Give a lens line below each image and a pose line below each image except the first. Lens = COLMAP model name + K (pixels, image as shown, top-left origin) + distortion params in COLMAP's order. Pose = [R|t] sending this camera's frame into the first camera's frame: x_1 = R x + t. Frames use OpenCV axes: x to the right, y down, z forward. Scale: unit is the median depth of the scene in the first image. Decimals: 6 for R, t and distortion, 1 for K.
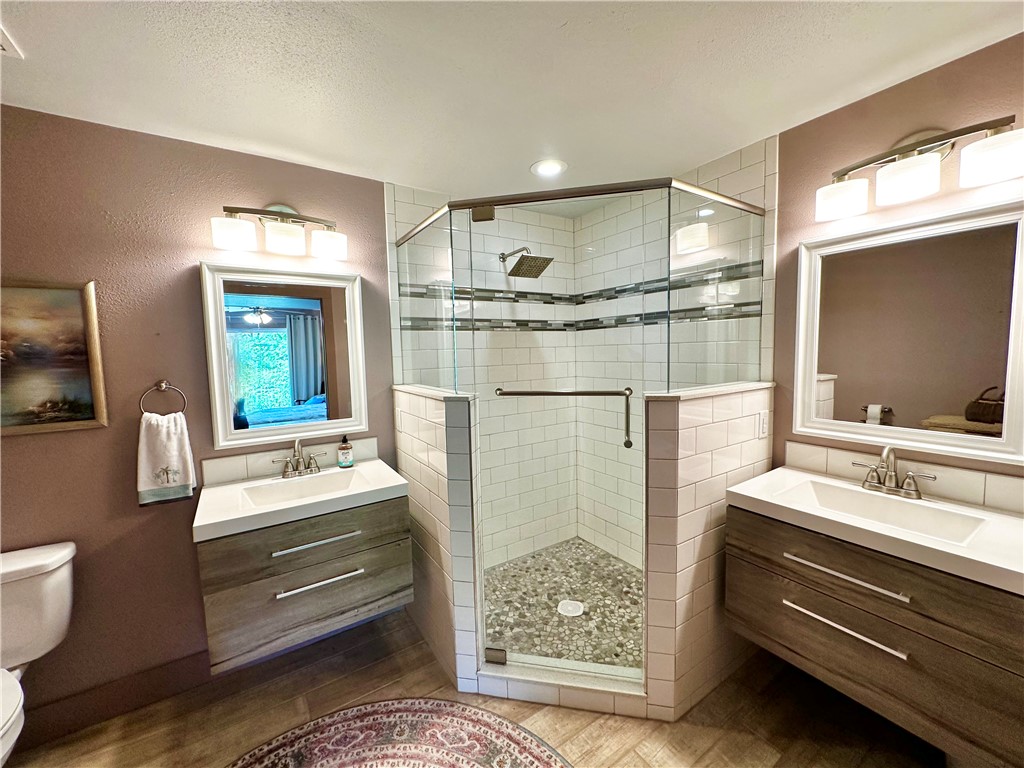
lens RADIAL K [[408.3, 0, 513.8], [0, 408.3, 383.2], [0, 0, 1]] dist [-0.003379, 0.000111]
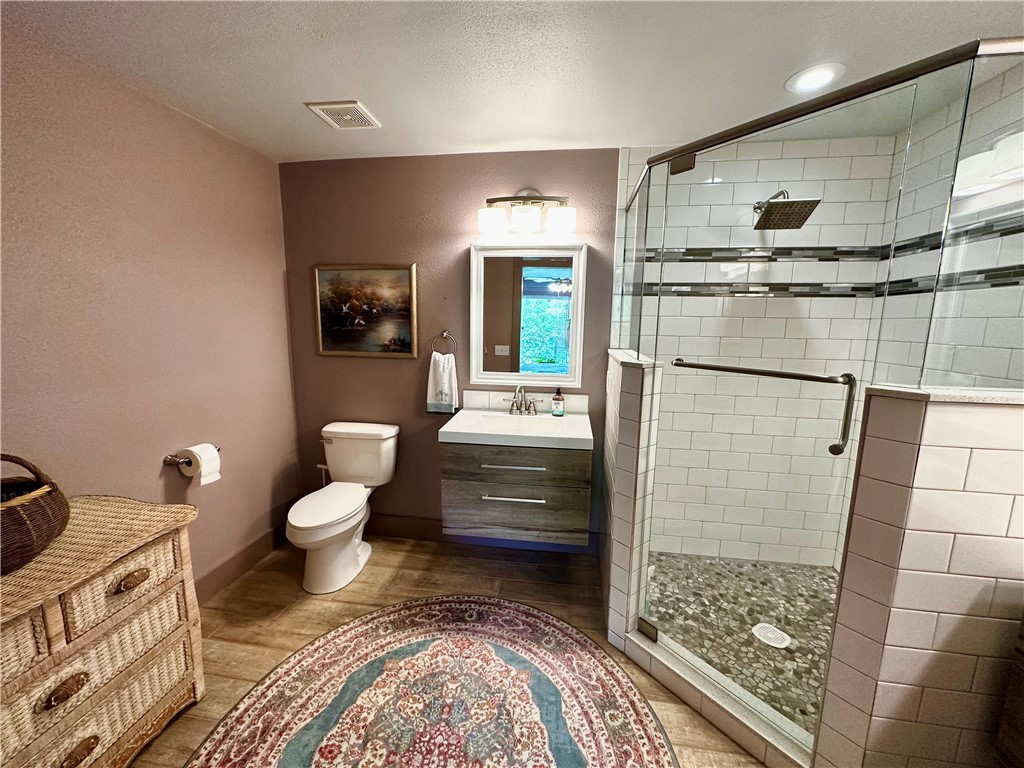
lens RADIAL K [[408.3, 0, 513.8], [0, 408.3, 383.2], [0, 0, 1]] dist [-0.003379, 0.000111]
pose [[0.749492, 0.135821, -0.647931, 0.264990], [-0.086849, 0.990442, 0.107157, 0.001265], [0.656292, -0.024041, 0.754124, 0.056427]]
